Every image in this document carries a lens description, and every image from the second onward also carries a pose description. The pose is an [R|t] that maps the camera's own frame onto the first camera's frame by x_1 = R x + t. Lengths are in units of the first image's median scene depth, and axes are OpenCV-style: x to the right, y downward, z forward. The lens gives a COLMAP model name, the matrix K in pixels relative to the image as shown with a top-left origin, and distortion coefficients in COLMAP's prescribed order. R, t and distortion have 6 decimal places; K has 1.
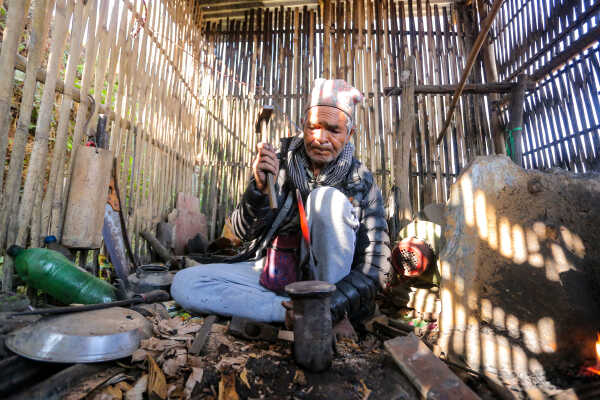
lens RADIAL K [[303.7, 0, 303.7], [0, 303.7, 195.3], [0, 0, 1]] dist [-0.028274, 0.014905]
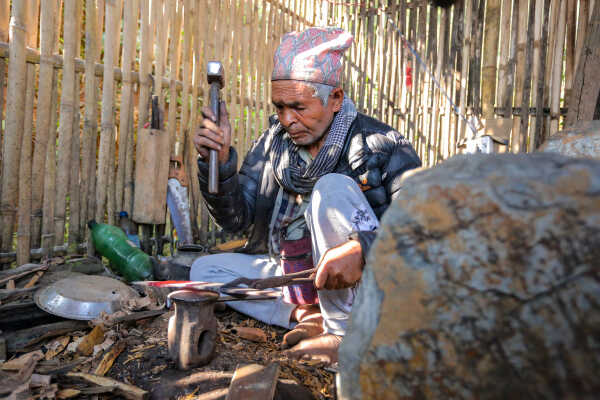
lens RADIAL K [[447.6, 0, 298.4], [0, 447.6, 196.9], [0, 0, 1]] dist [0.004503, 0.001558]
pose [[0.809156, 0.044358, -0.585917, 0.389094], [0.044501, 0.989657, 0.136380, -0.069147], [0.585906, -0.136427, 0.798813, 0.015936]]
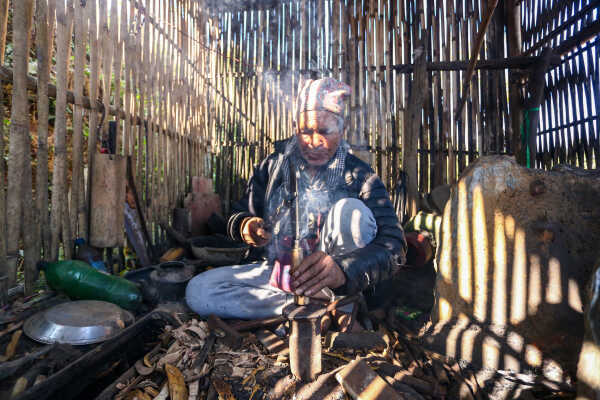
lens RADIAL K [[303.7, 0, 302.6], [0, 303.7, 197.3], [0, 0, 1]] dist [-0.028274, 0.014905]
pose [[0.998219, -0.009371, -0.058910, 0.028921], [0.017738, 0.989543, 0.143146, -0.089481], [0.056953, -0.143936, 0.987947, -0.019118]]
